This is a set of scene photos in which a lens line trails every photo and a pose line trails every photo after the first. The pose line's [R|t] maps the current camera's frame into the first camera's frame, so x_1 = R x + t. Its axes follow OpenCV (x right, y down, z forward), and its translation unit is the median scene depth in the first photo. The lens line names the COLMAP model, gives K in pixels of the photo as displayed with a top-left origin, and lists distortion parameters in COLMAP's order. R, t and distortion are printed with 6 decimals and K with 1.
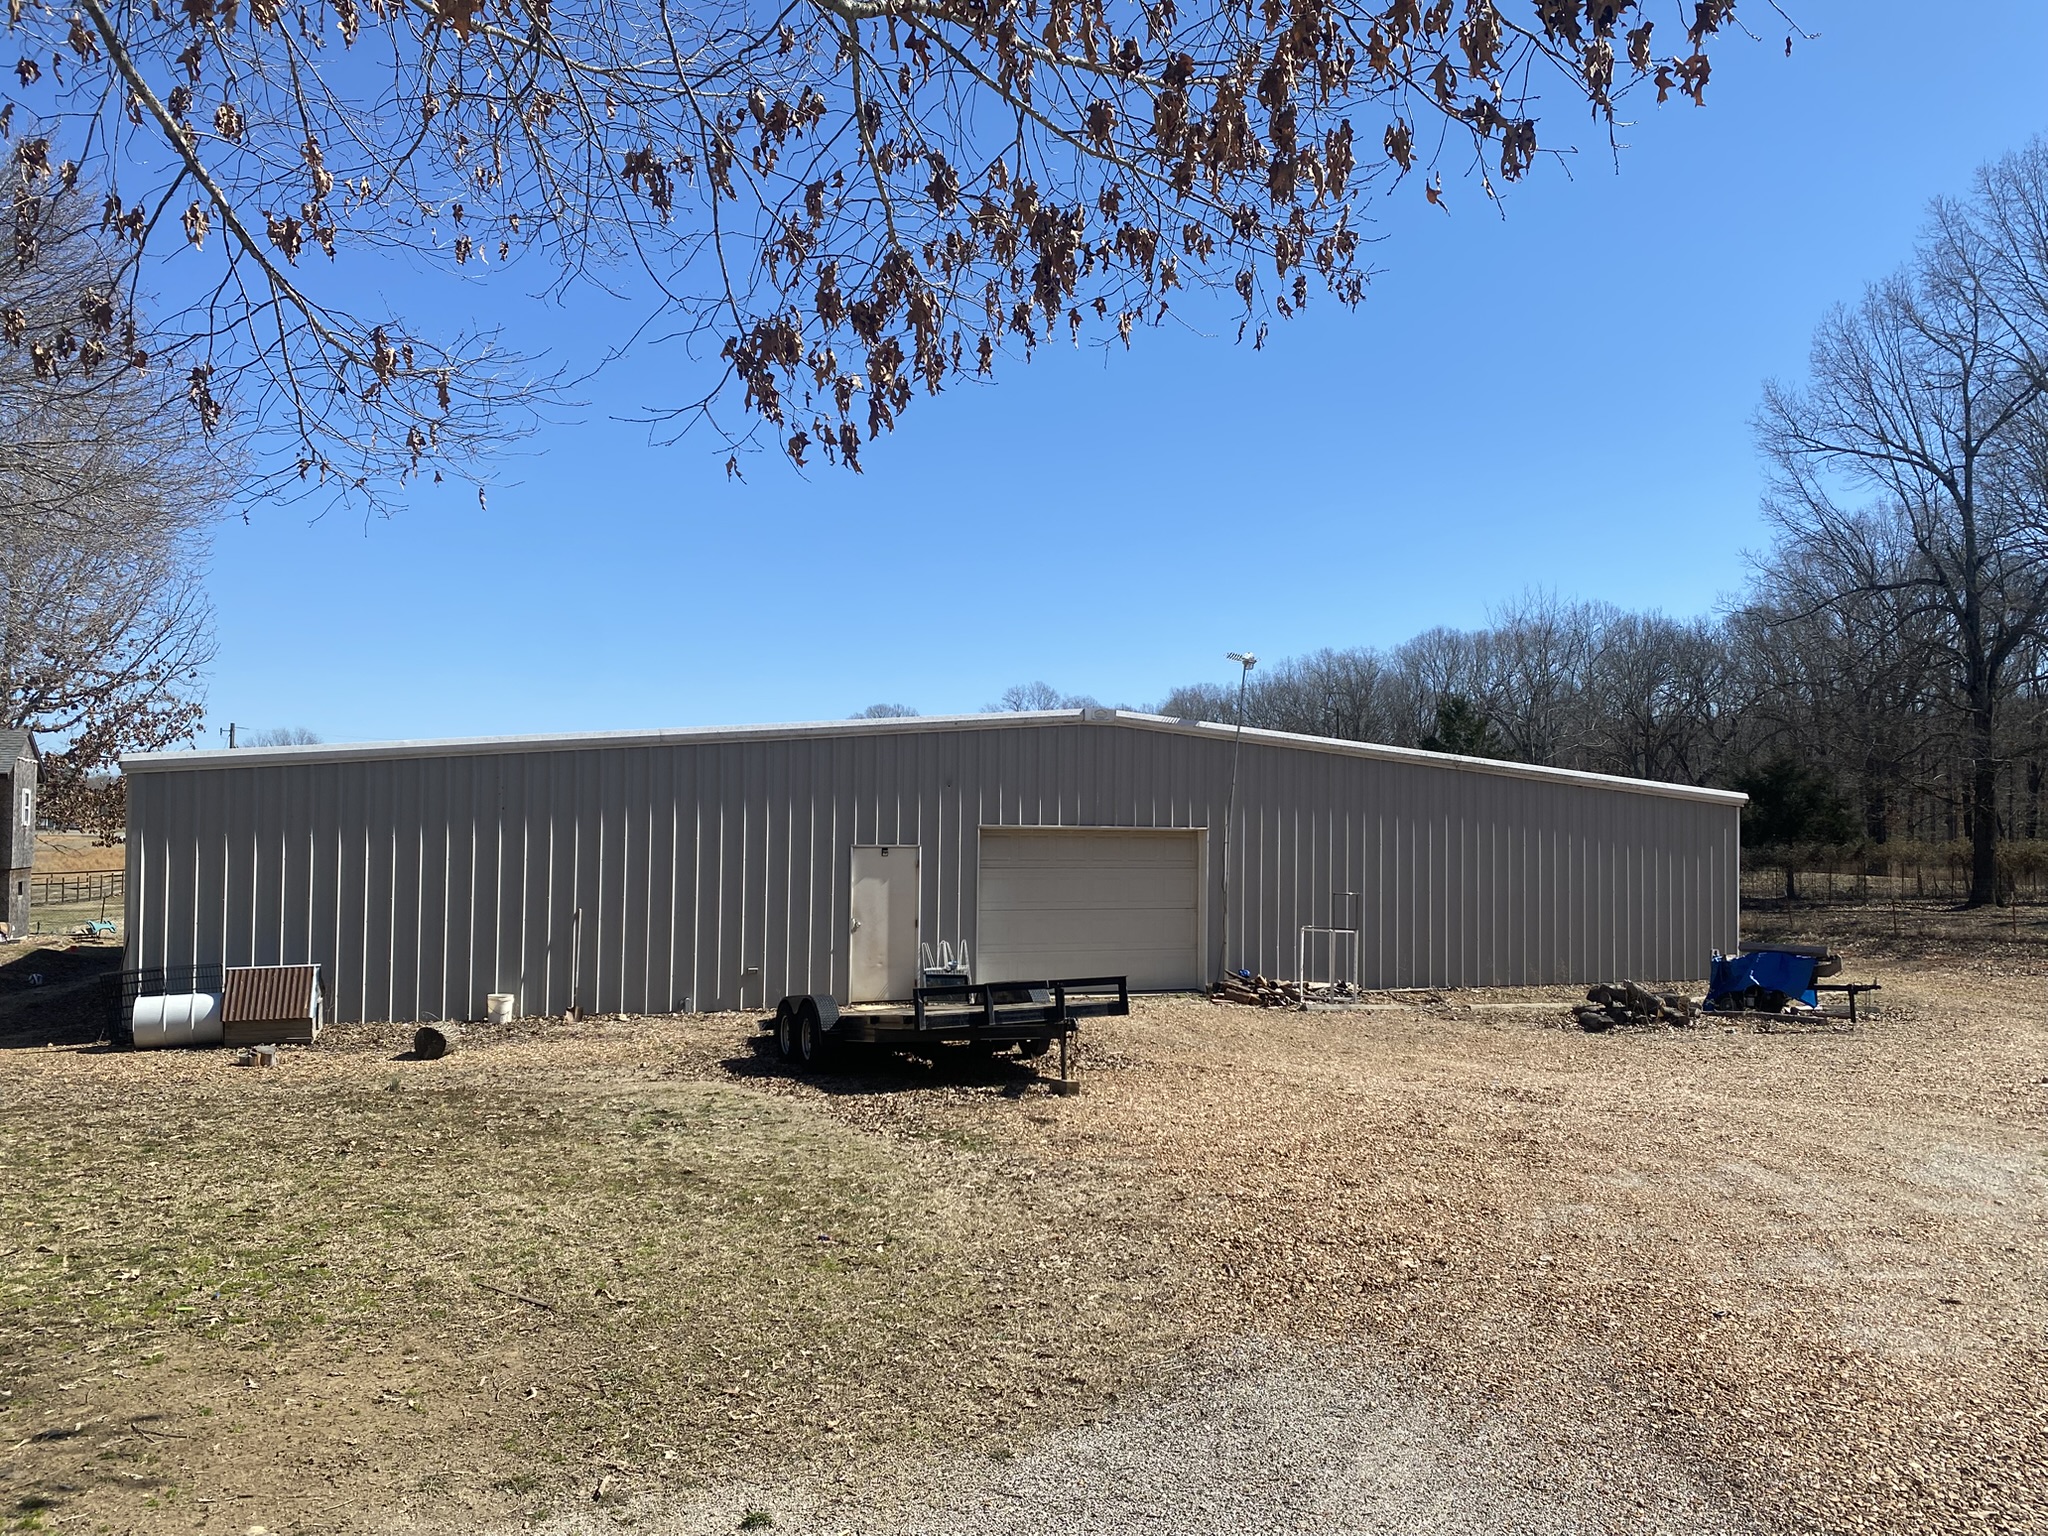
lens RADIAL K [[1550.0, 0, 1024.0], [0, 1550.0, 768.0], [0, 0, 1]] dist [0.074974, 0.001103]
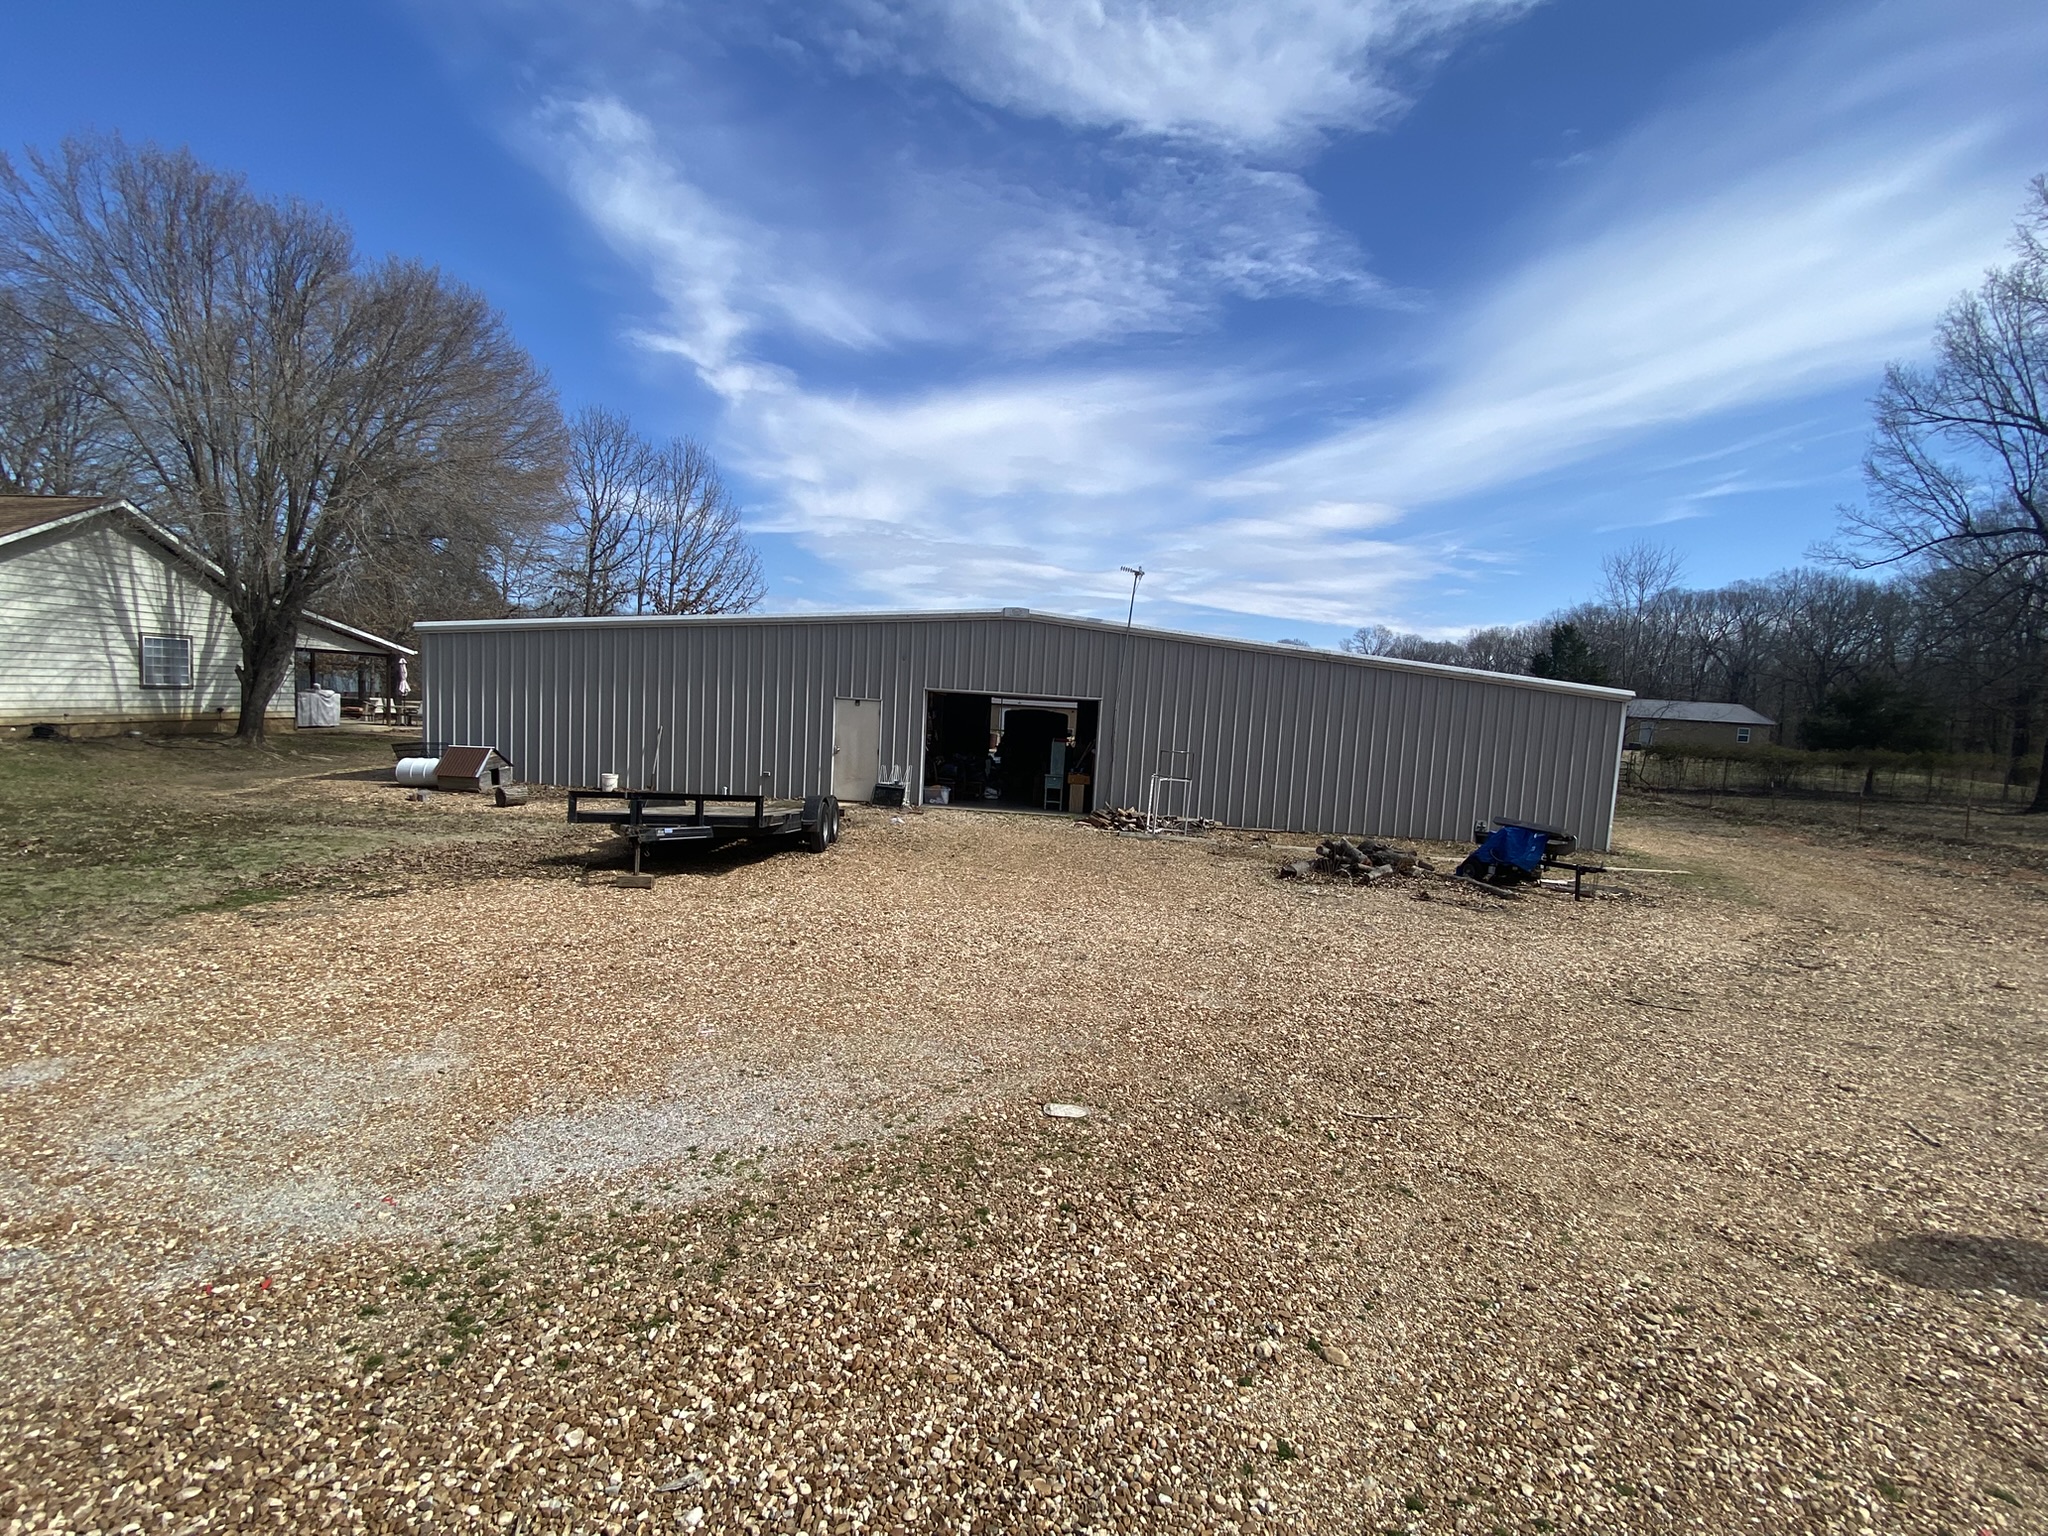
lens RADIAL K [[828.7, 0, 1024.0], [0, 828.7, 768.0], [0, 0, 1]] dist [0.000195, -0.007327]
pose [[0.908615, 0.075126, -0.410822, 0.390201], [-0.028371, 0.992519, 0.118750, 0.016669], [0.416670, -0.096243, 0.903949, 0.339338]]
